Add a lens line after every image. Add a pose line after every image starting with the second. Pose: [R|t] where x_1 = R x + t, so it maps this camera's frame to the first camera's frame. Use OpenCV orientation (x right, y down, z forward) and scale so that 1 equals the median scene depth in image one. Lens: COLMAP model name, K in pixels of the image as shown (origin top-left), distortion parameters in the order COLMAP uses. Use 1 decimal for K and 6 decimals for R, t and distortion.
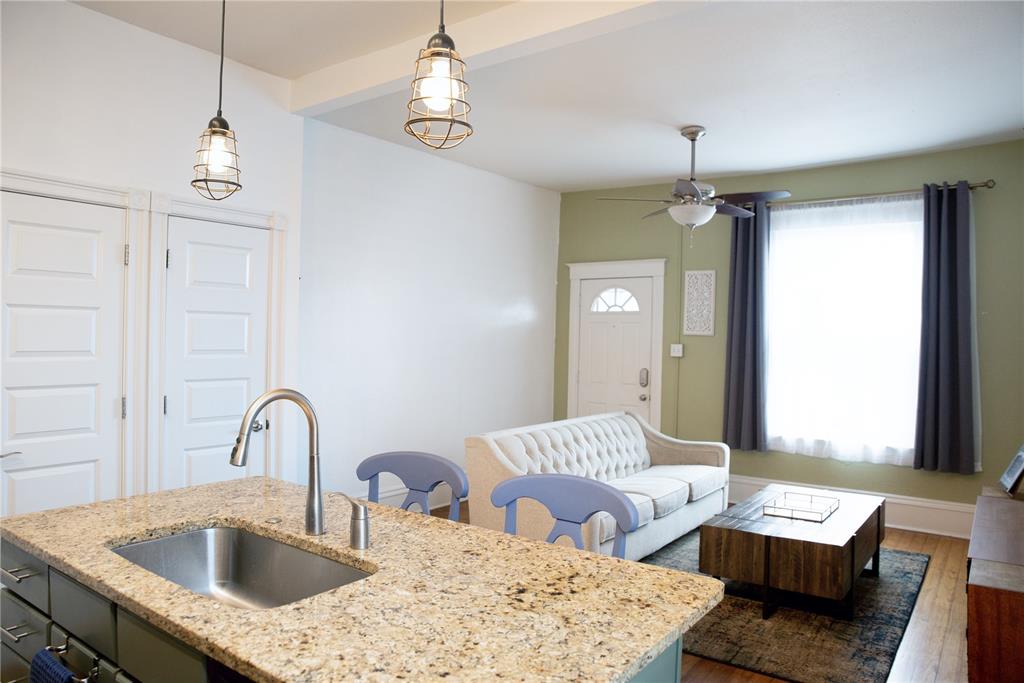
lens RADIAL K [[699.2, 0, 512.0], [0, 699.2, 341.5], [0, 0, 1]] dist [-0.123426, 0.076292]
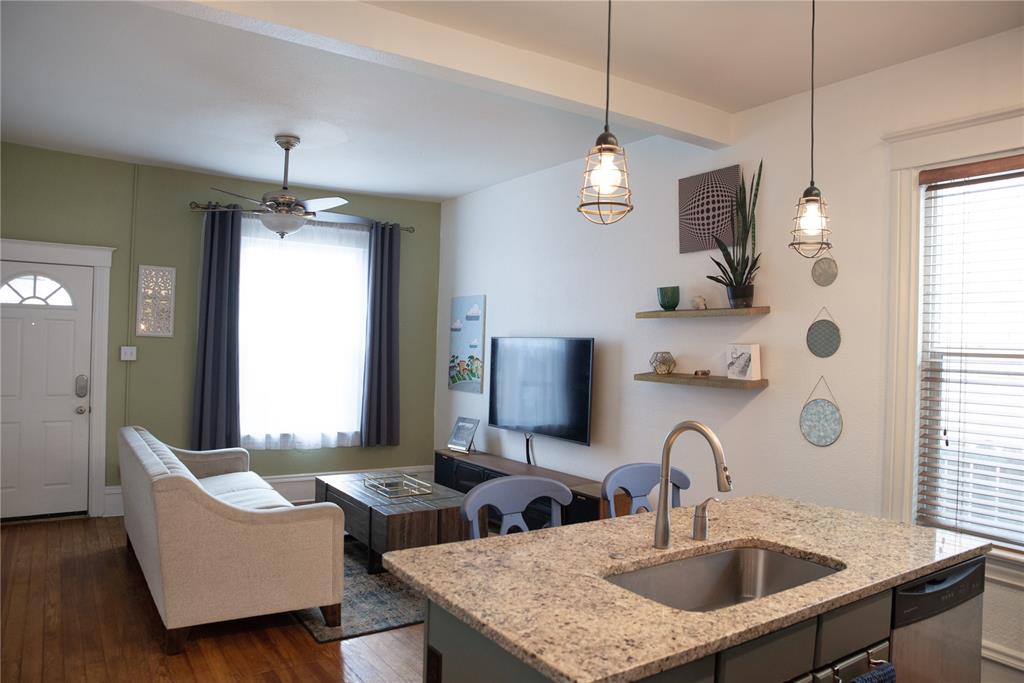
lens RADIAL K [[699.2, 0, 512.0], [0, 699.2, 341.5], [0, 0, 1]] dist [-0.123426, 0.076292]
pose [[0.335480, -0.003214, 0.942042, -0.502153], [-0.017235, 0.999806, 0.009549, -0.023175], [-0.941890, -0.019440, 0.335359, 0.300206]]
